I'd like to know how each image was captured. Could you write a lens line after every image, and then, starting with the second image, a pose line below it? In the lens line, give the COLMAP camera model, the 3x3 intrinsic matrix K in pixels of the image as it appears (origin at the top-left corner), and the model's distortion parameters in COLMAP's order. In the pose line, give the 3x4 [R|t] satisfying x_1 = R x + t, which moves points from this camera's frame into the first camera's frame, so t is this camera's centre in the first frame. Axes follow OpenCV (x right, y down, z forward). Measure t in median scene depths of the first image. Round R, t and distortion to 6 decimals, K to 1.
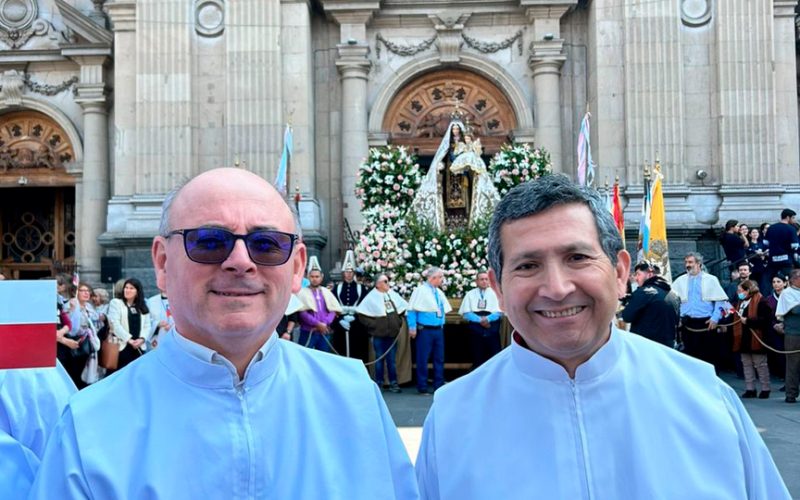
lens RADIAL K [[809.4, 0, 402.3], [0, 809.4, 252.9], [0, 0, 1]] dist [0.114528, -0.261066]
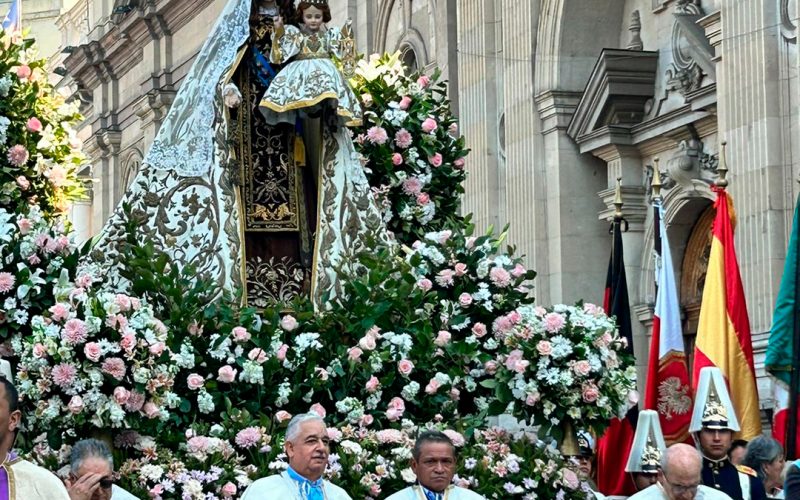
lens RADIAL K [[2511.1, 0, 400.0], [0, 2511.1, 250.0], [0, 0, 1]] dist [0.012273, 1.280581]
pose [[0.897686, 0.049926, 0.437799, -0.214848], [-0.017143, 0.996765, -0.078520, 0.017762], [-0.440303, 0.062981, 0.895638, 0.081414]]
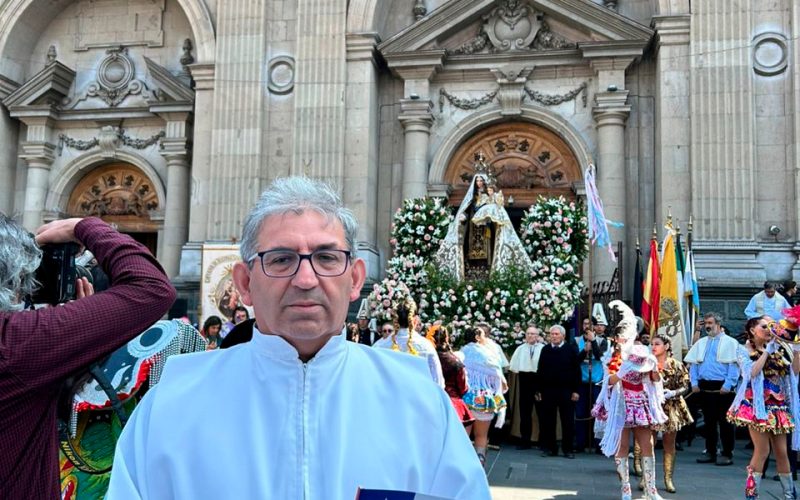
lens RADIAL K [[804.8, 0, 389.5], [0, 804.8, 250.5], [0, 0, 1]] dist [0.144733, -0.318961]
pose [[0.985199, 0.019410, -0.170312, 0.088851], [-0.030342, 0.997626, -0.061822, -0.001036], [0.168708, 0.066075, 0.983449, 0.003248]]
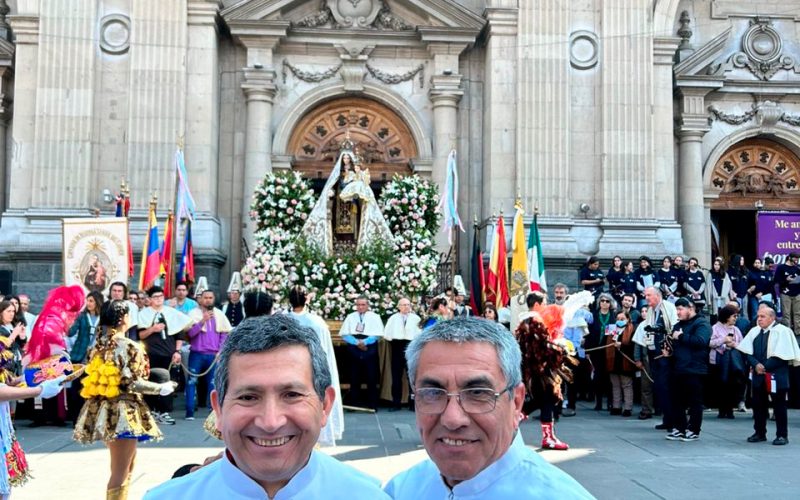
lens RADIAL K [[805.5, 0, 399.1], [0, 805.5, 245.3], [0, 0, 1]] dist [0.133042, -0.310853]
pose [[0.995262, 0.030507, 0.092321, 0.028382], [-0.027600, 0.999088, -0.032593, -0.005919], [-0.093231, 0.029890, 0.995196, -0.026637]]
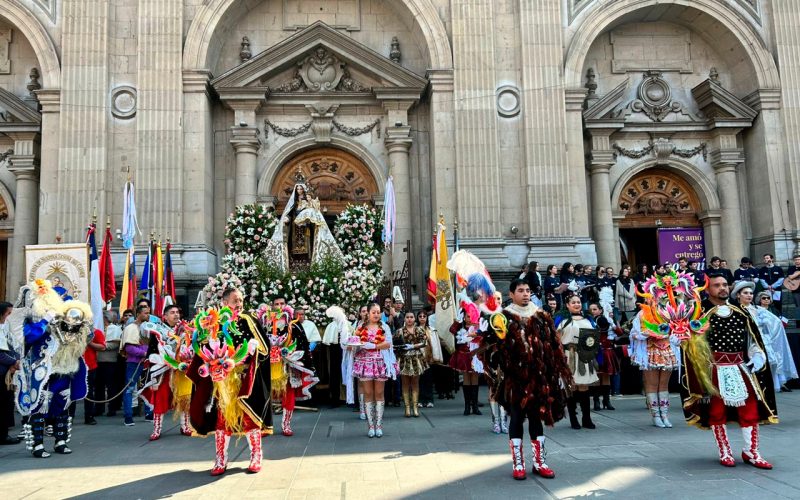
lens RADIAL K [[605.7, 0, 390.9], [0, 605.7, 256.0], [0, 0, 1]] dist [0.072262, -0.084553]
pose [[0.996127, -0.004267, 0.087819, 0.084690], [0.009763, 0.998012, -0.062259, 0.003408], [-0.087379, 0.062875, 0.994189, 0.063522]]
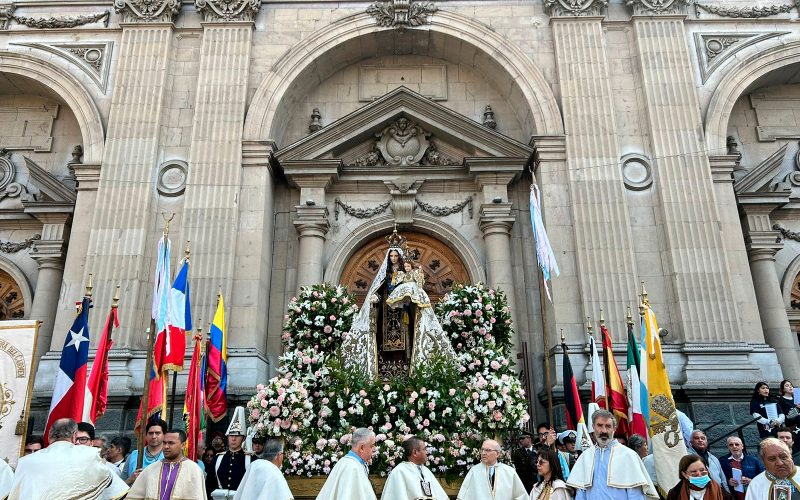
lens RADIAL K [[606.8, 0, 398.0], [0, 606.8, 240.9], [0, 0, 1]] dist [0.085904, -0.120716]
pose [[0.999862, 0.009454, 0.013632, 0.042571], [-0.005273, 0.960232, -0.279152, 0.004932], [-0.015729, 0.279042, 0.960150, 0.274860]]
